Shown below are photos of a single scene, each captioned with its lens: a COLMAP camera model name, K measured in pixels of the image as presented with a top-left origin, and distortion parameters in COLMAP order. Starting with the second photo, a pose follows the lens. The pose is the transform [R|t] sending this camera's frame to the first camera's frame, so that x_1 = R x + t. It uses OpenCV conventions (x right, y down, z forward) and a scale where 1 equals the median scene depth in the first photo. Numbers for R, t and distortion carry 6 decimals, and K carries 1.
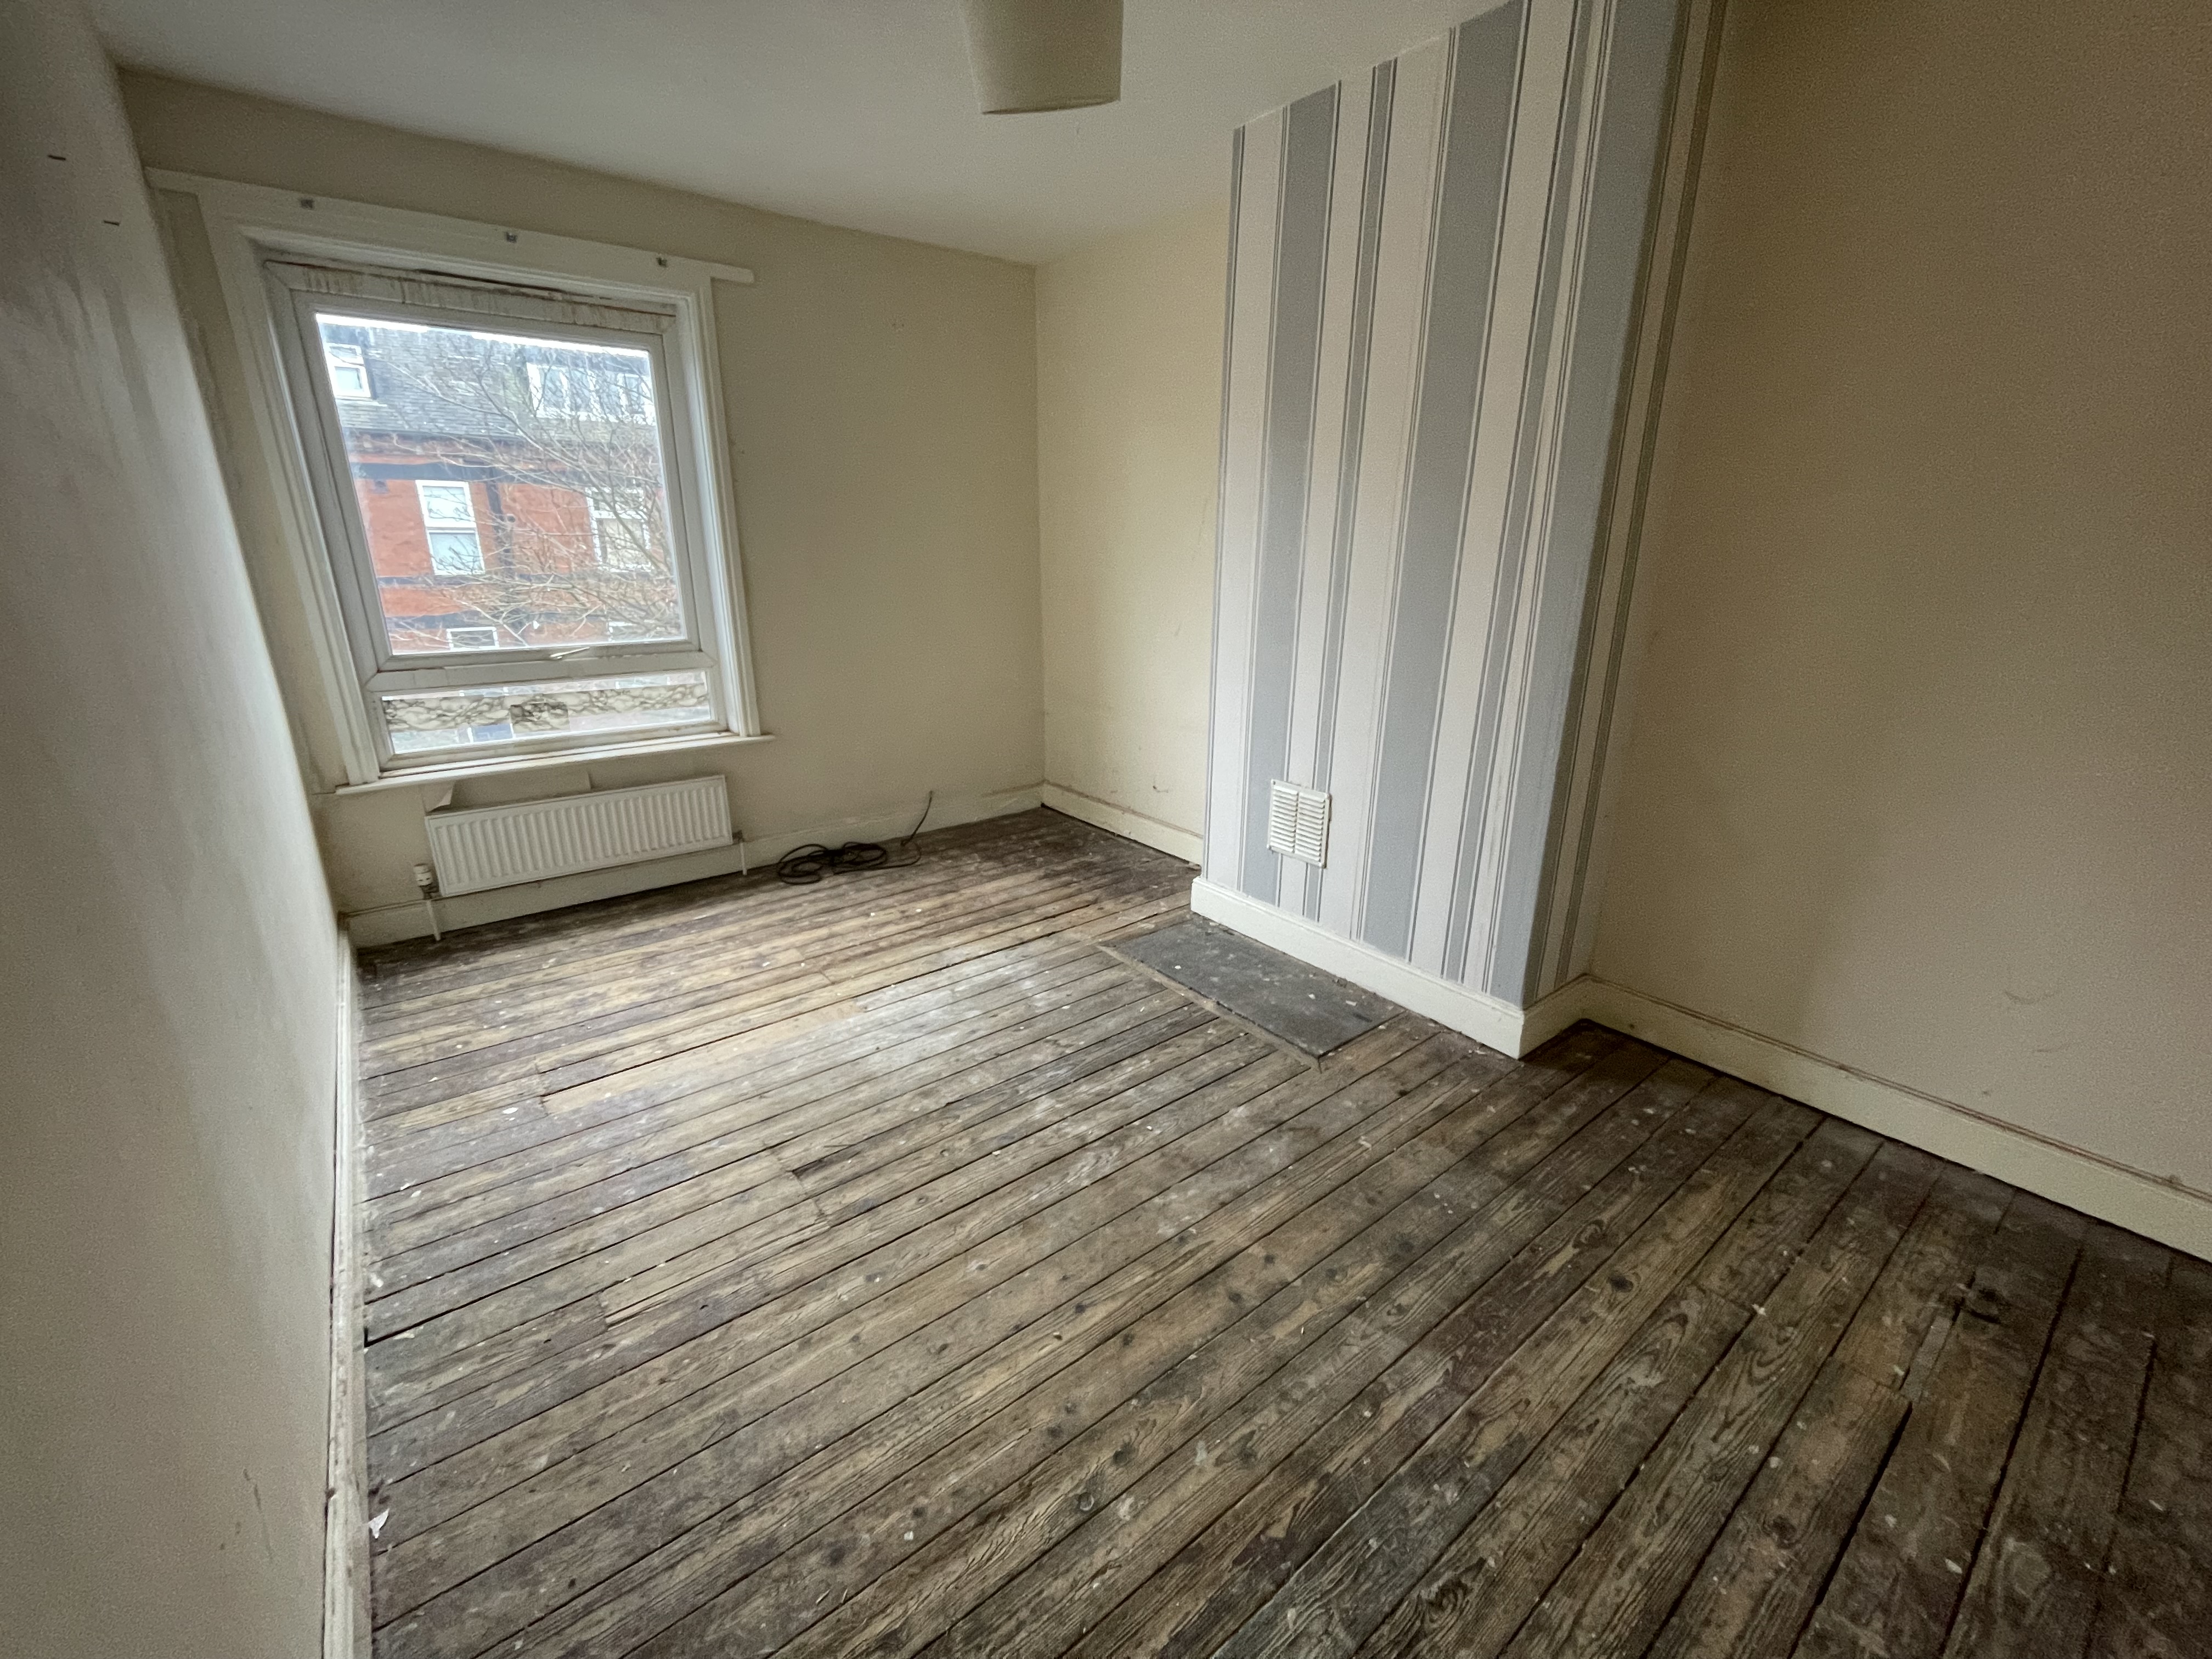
lens RADIAL K [[900.2, 0, 1105.3], [0, 900.2, 829.1], [0, 0, 1]] dist [-0.002185, -0.000196]
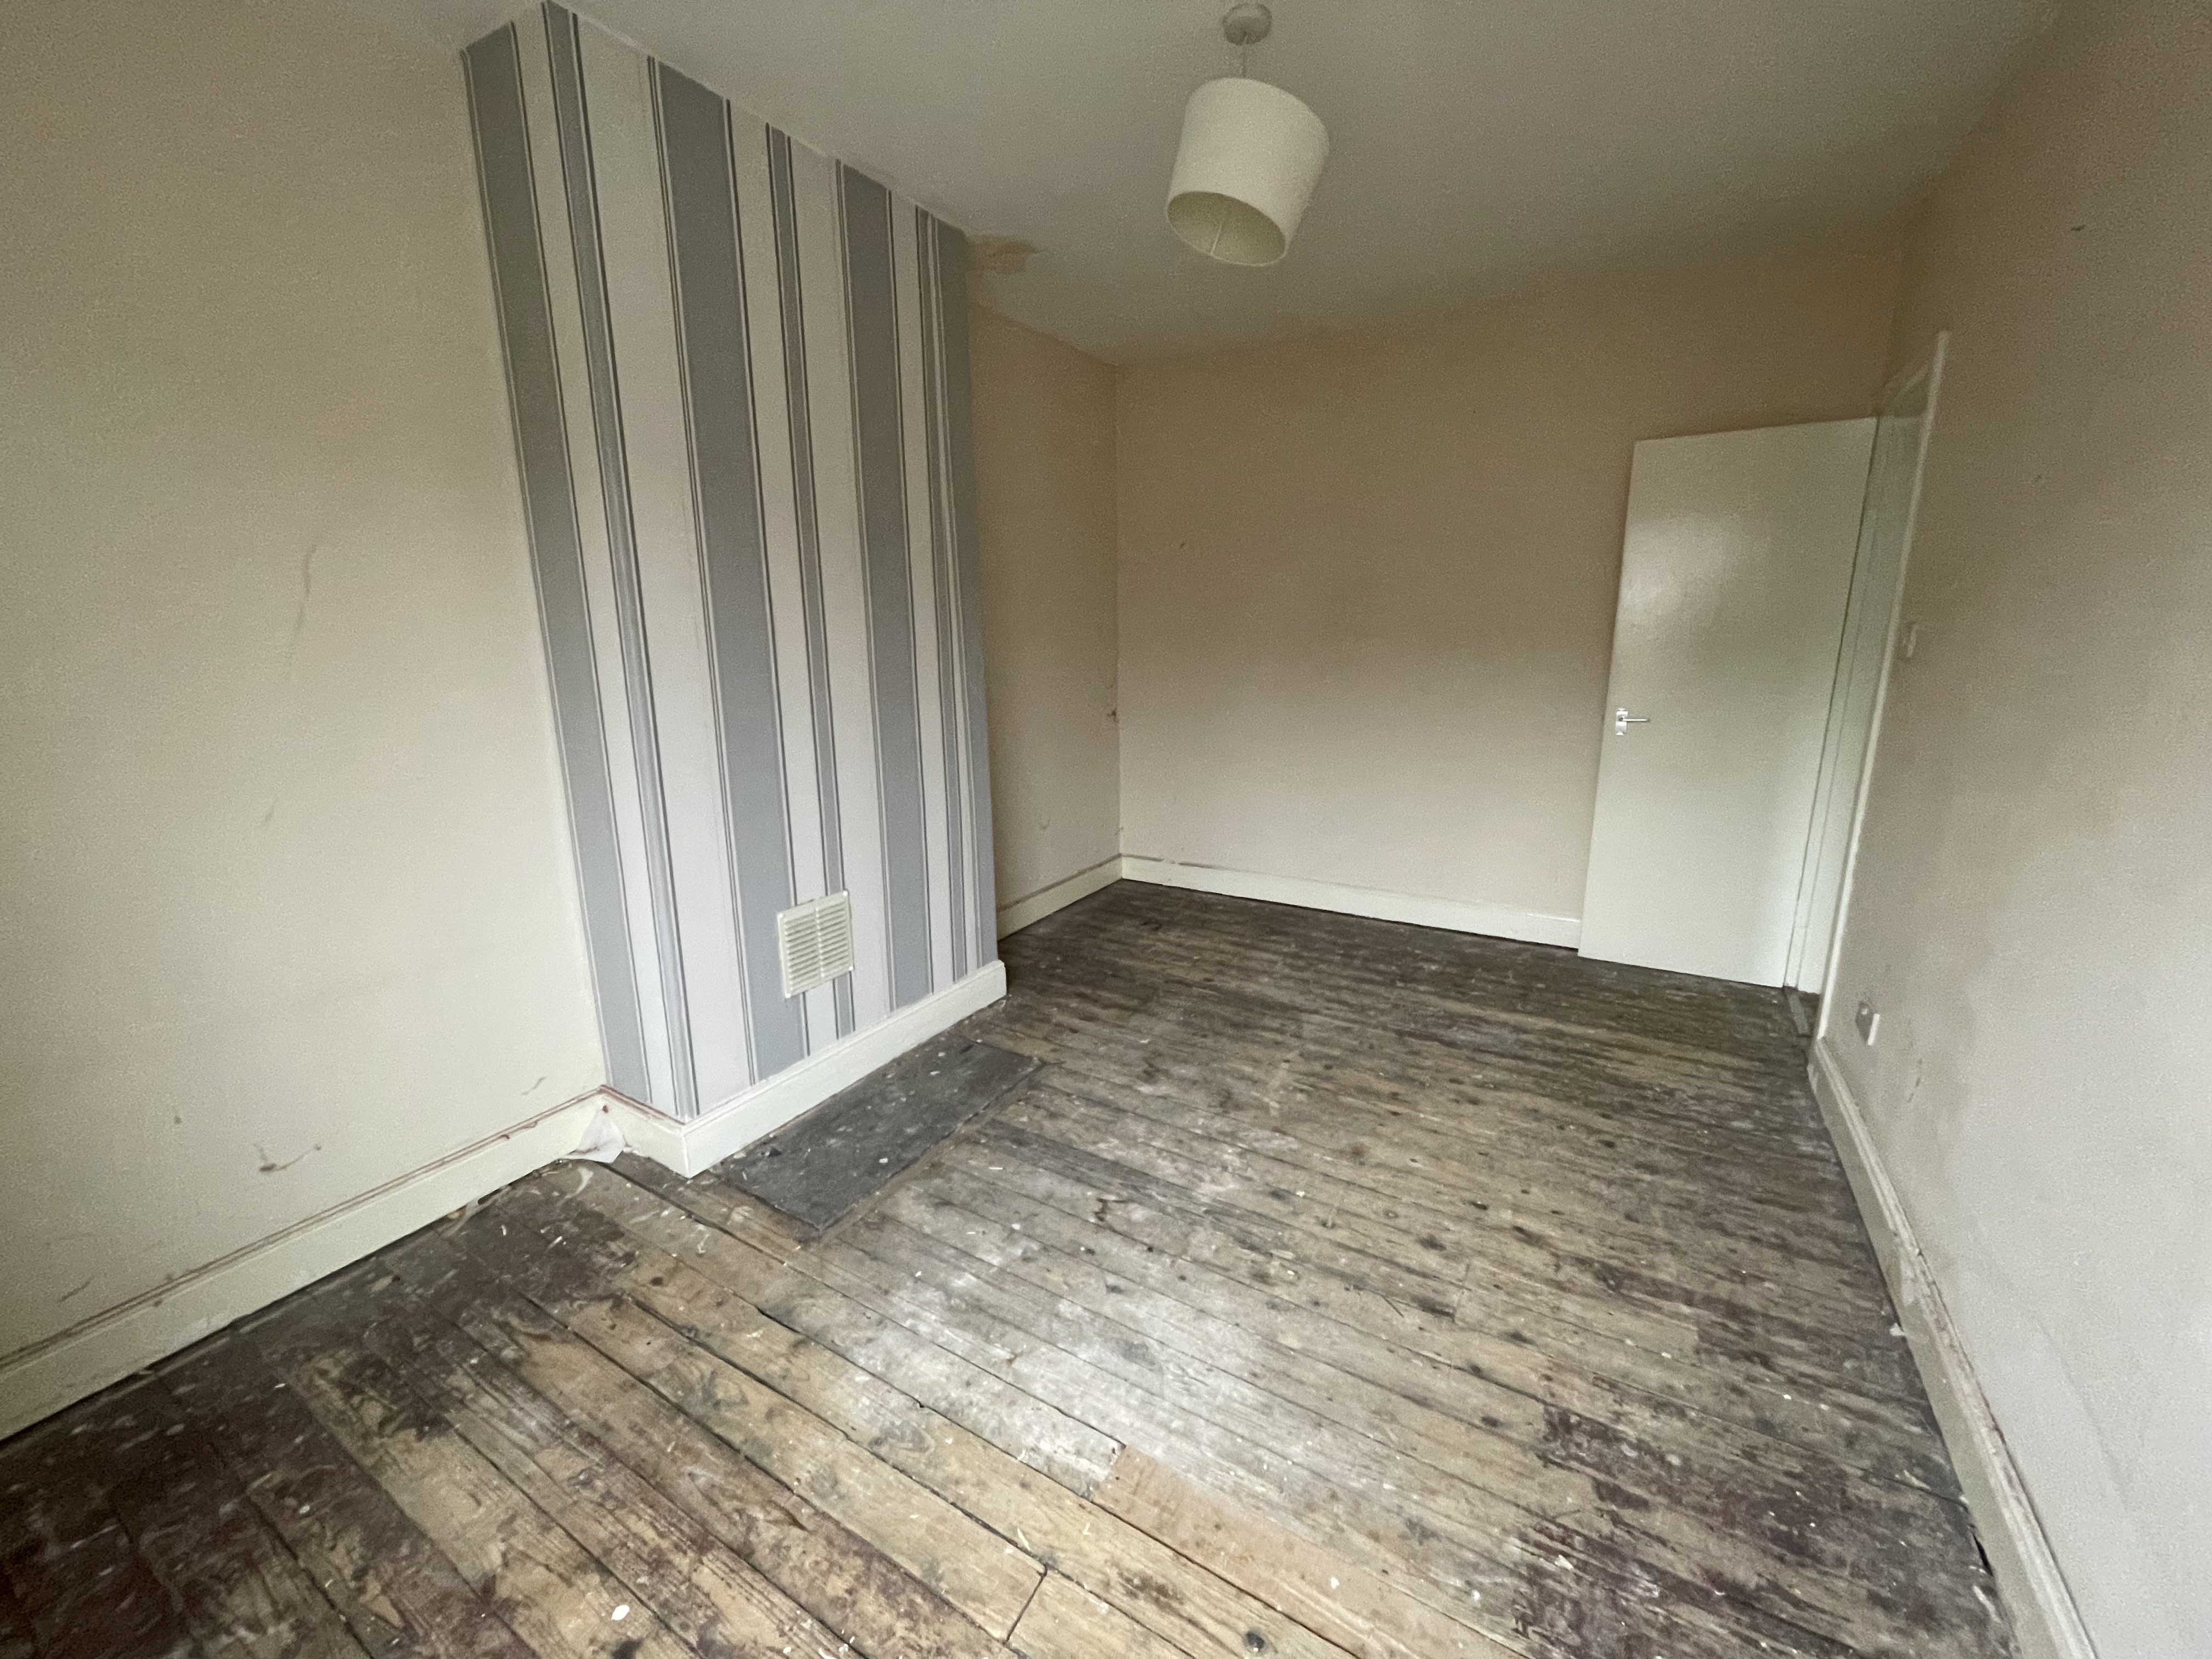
lens RADIAL K [[900.2, 0, 1103.7], [0, 900.2, 822.1], [0, 0, 1]] dist [-0.002185, -0.000196]
pose [[-0.363809, -0.204410, 0.908768, -0.809518], [0.290251, 0.902172, 0.319123, -0.386019], [-0.885098, 0.379870, -0.268888, 1.189433]]
